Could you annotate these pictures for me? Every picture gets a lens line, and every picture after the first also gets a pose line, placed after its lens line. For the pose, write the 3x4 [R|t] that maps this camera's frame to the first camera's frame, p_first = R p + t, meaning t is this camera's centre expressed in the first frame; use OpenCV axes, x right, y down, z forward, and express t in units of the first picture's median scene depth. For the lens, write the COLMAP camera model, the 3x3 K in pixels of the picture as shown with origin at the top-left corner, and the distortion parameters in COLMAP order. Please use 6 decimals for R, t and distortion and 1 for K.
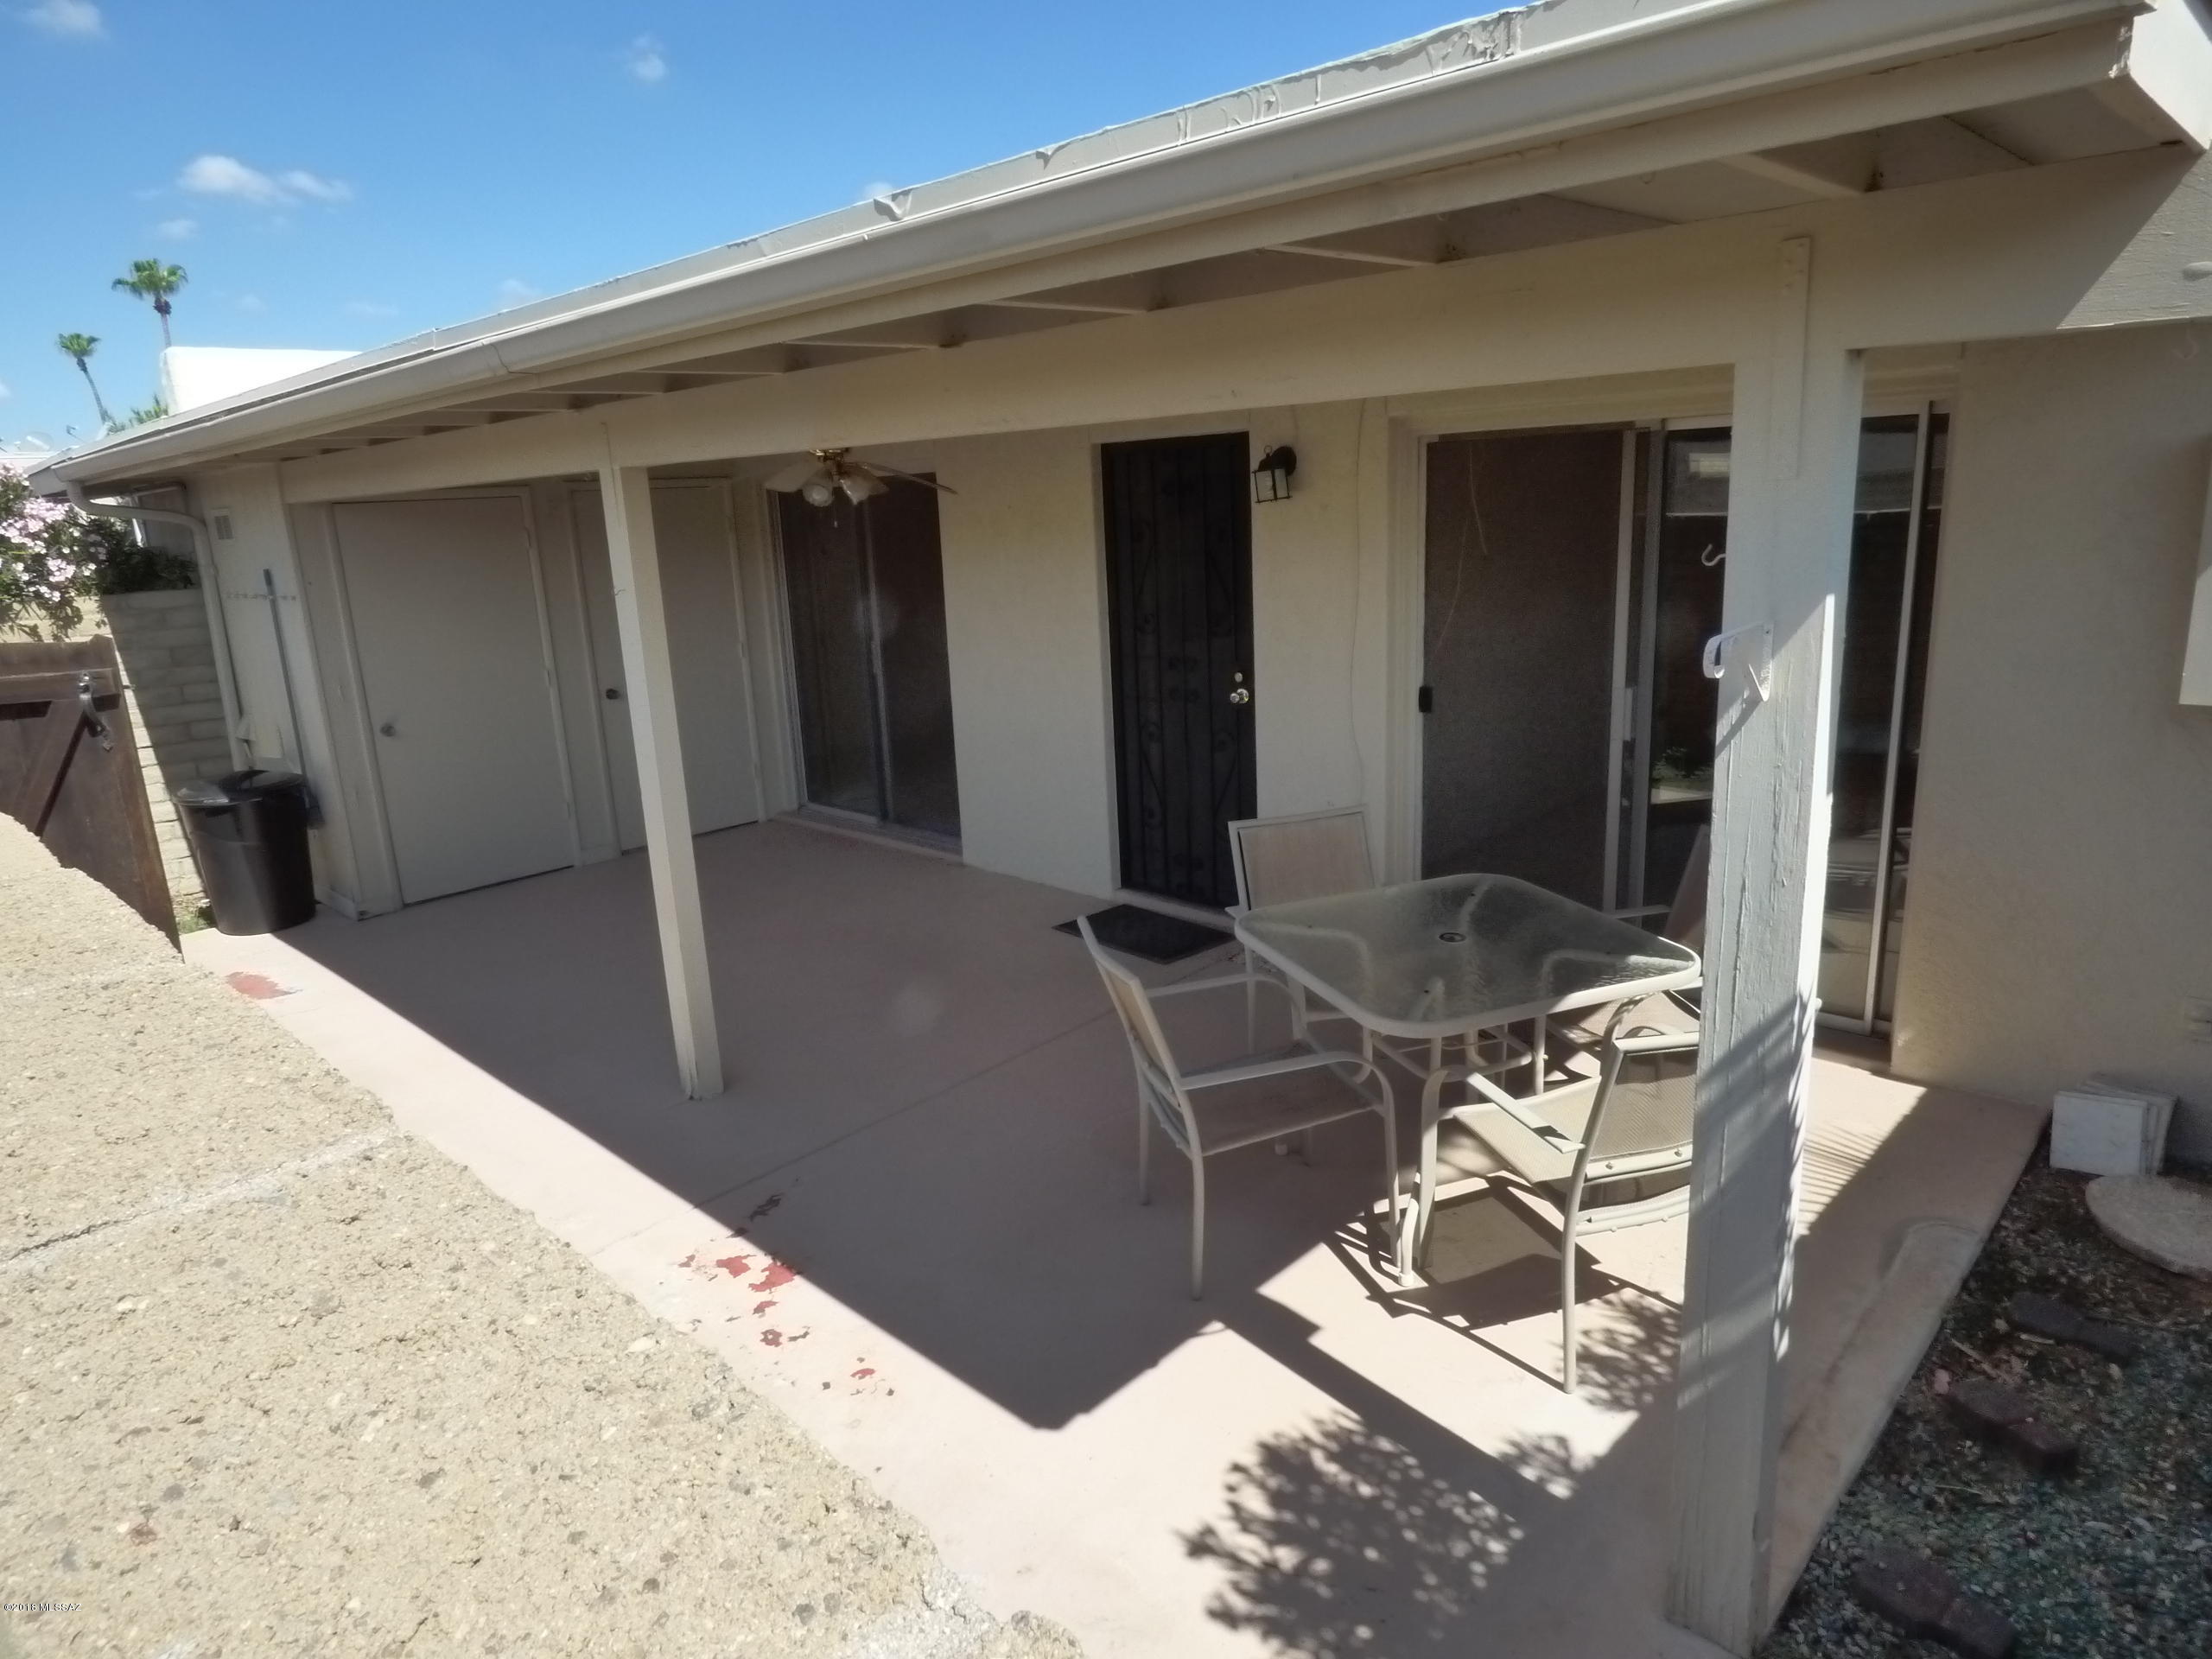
lens RADIAL K [[1341.0, 0, 1099.1], [0, 1341.0, 828.8], [0, 0, 1]] dist [-0.013592, 0.001956]
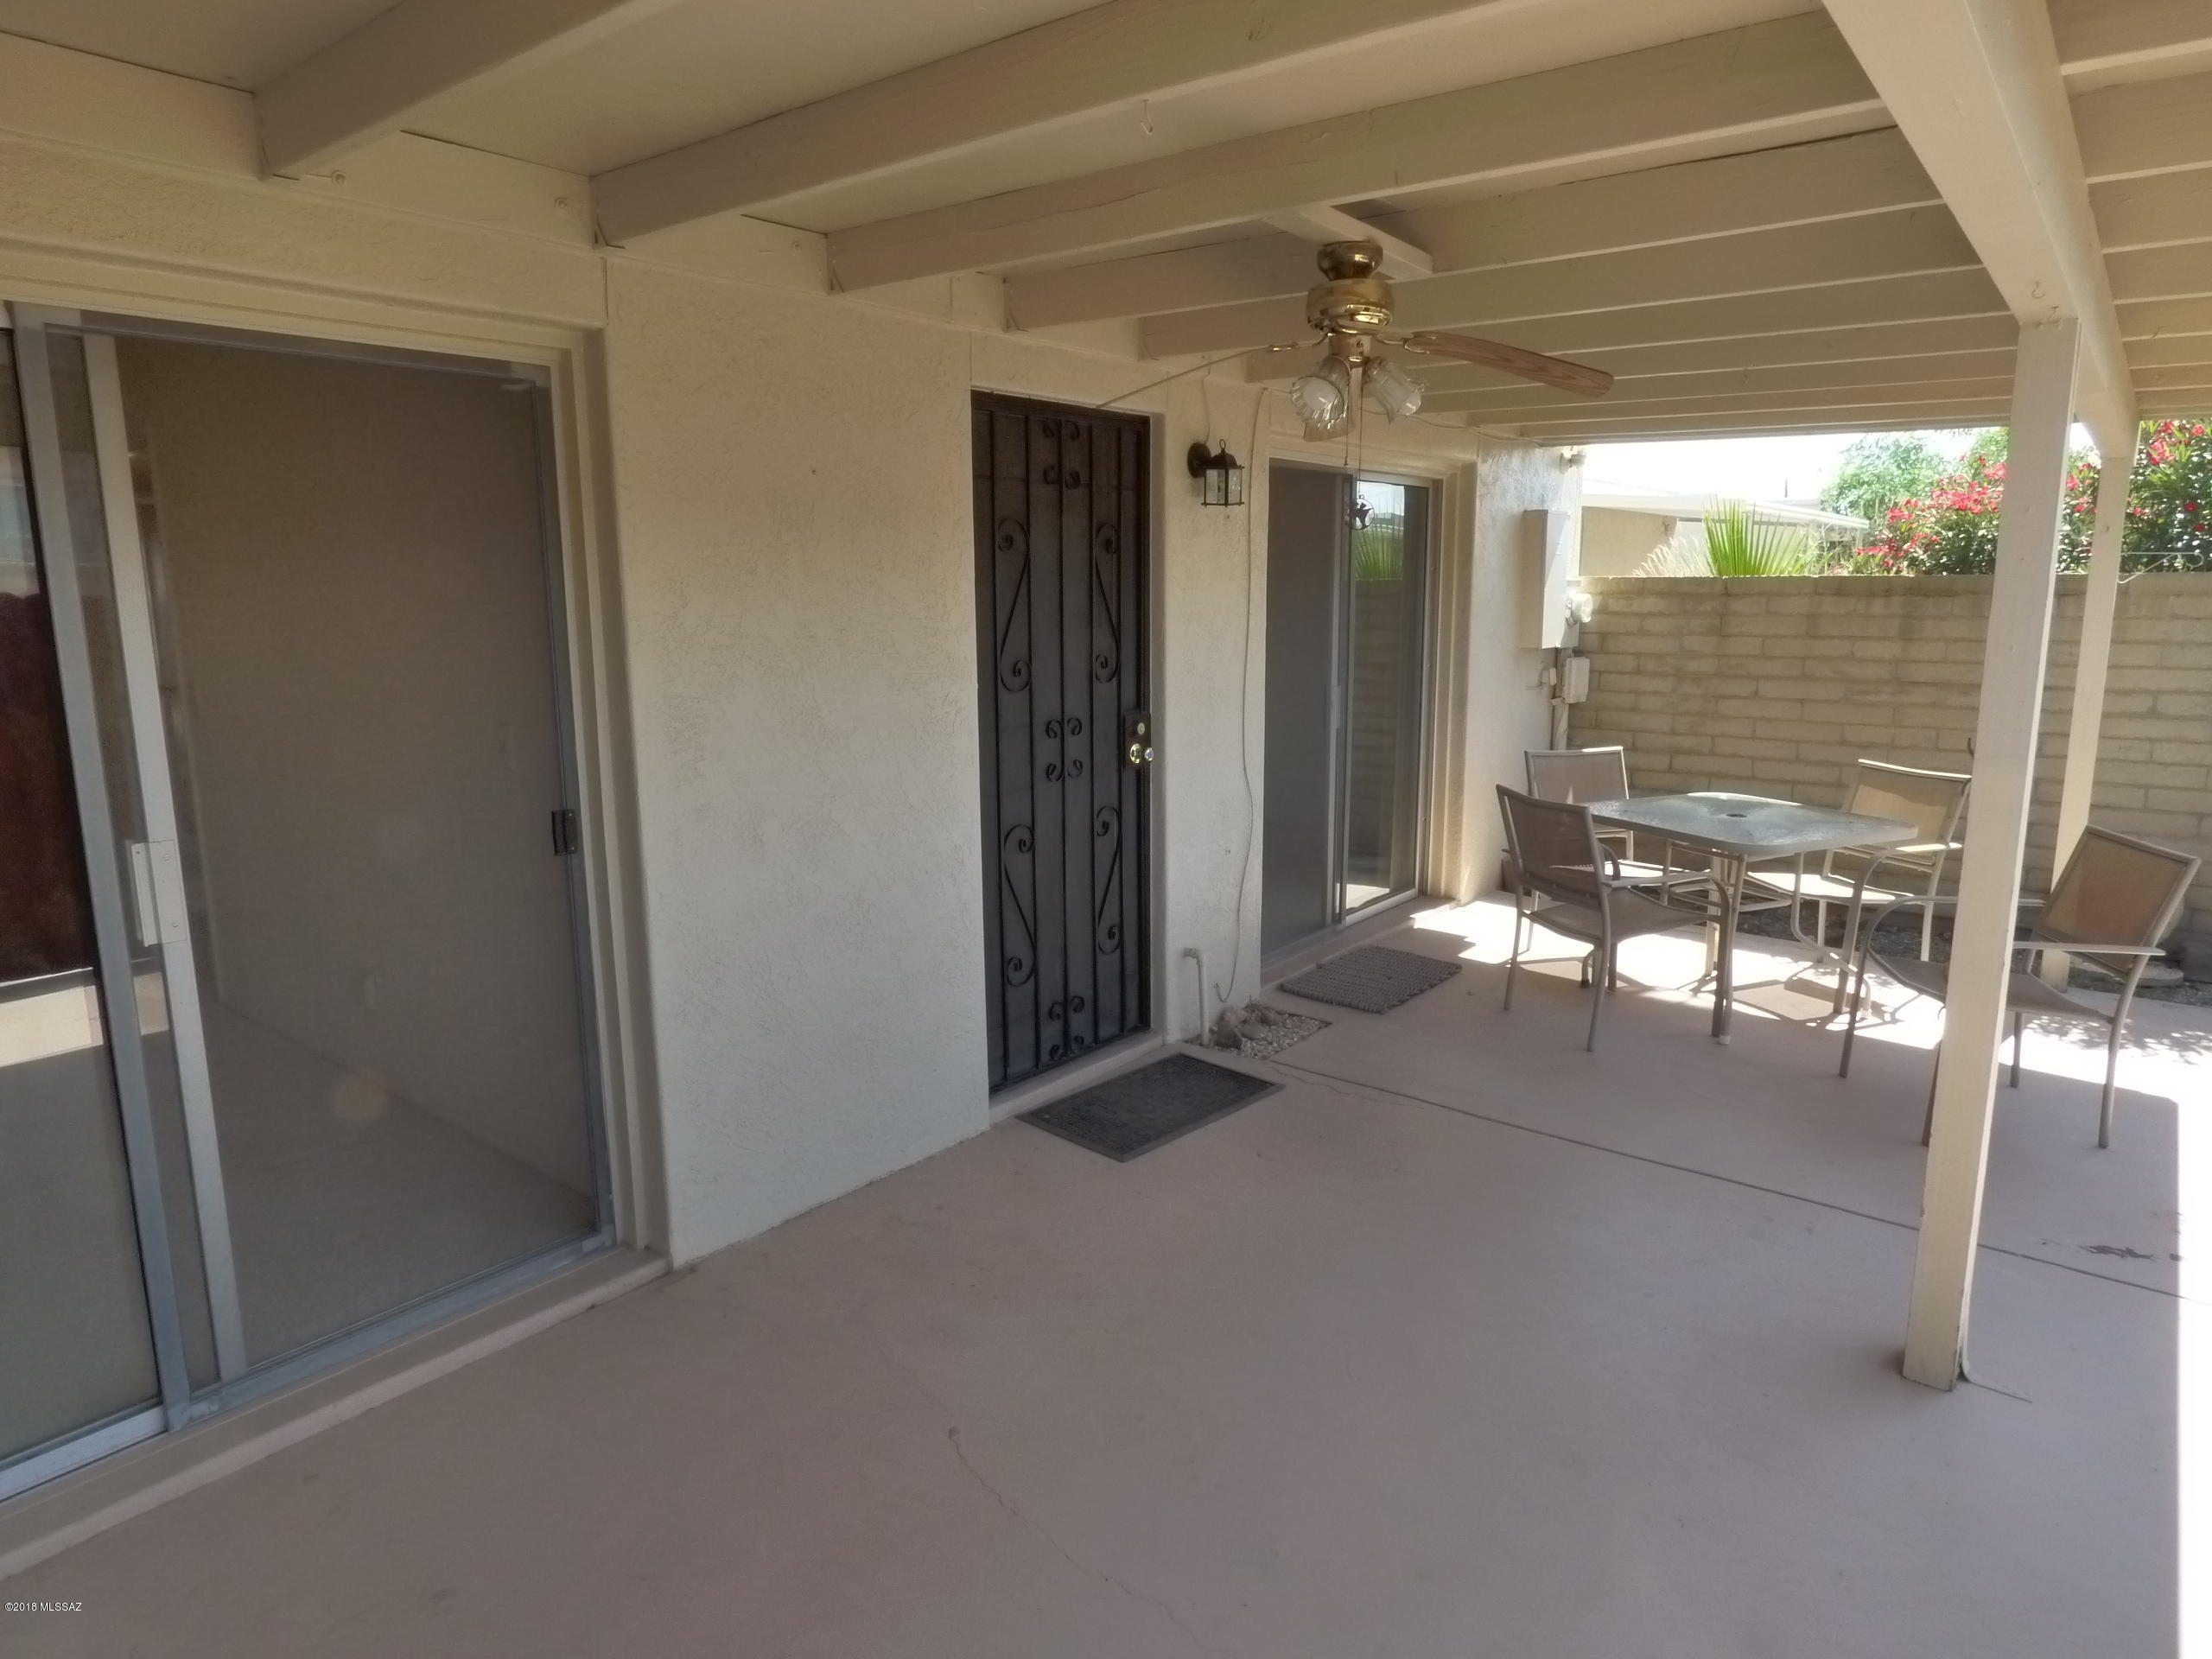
lens RADIAL K [[1341.0, 0, 1099.3], [0, 1341.0, 821.6], [0, 0, 1]] dist [-0.013592, 0.001956]
pose [[-0.112684, -0.130617, 0.985008, -0.722870], [0.243785, 0.957388, 0.154843, -0.204342], [-0.963261, 0.257579, -0.076040, 1.192797]]
